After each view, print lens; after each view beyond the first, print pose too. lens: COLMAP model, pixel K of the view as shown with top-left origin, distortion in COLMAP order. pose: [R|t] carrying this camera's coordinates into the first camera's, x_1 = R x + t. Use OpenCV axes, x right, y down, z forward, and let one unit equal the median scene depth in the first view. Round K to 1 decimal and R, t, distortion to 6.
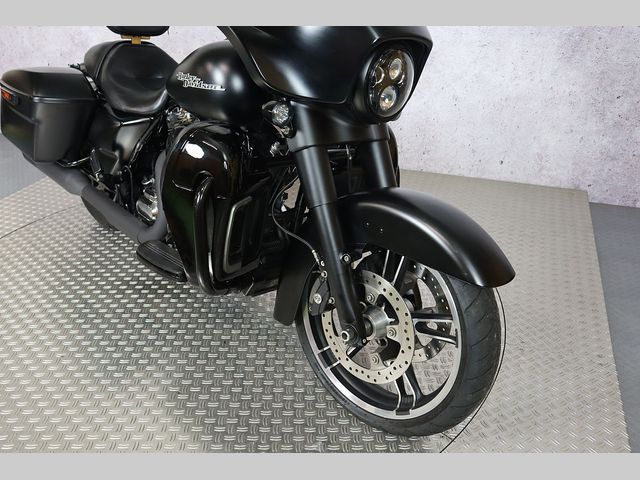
lens RADIAL K [[581.3, 0, 316.5], [0, 581.3, 238.2], [0, 0, 1]] dist [-0.043376, 0.103214]
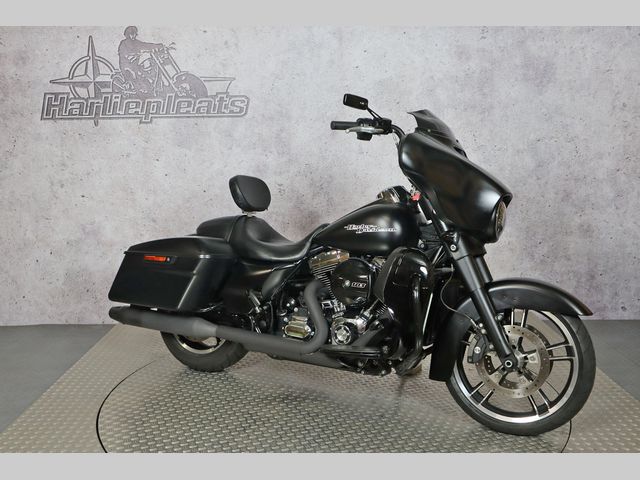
lens RADIAL K [[671.0, 0, 321.4], [0, 671.0, 242.2], [0, 0, 1]] dist [0.001306, 0.155641]
pose [[0.943494, -0.053103, 0.327107, -0.534945], [0.155695, 0.942384, -0.296094, 0.164215], [-0.292537, 0.330292, 0.897402, -0.341293]]
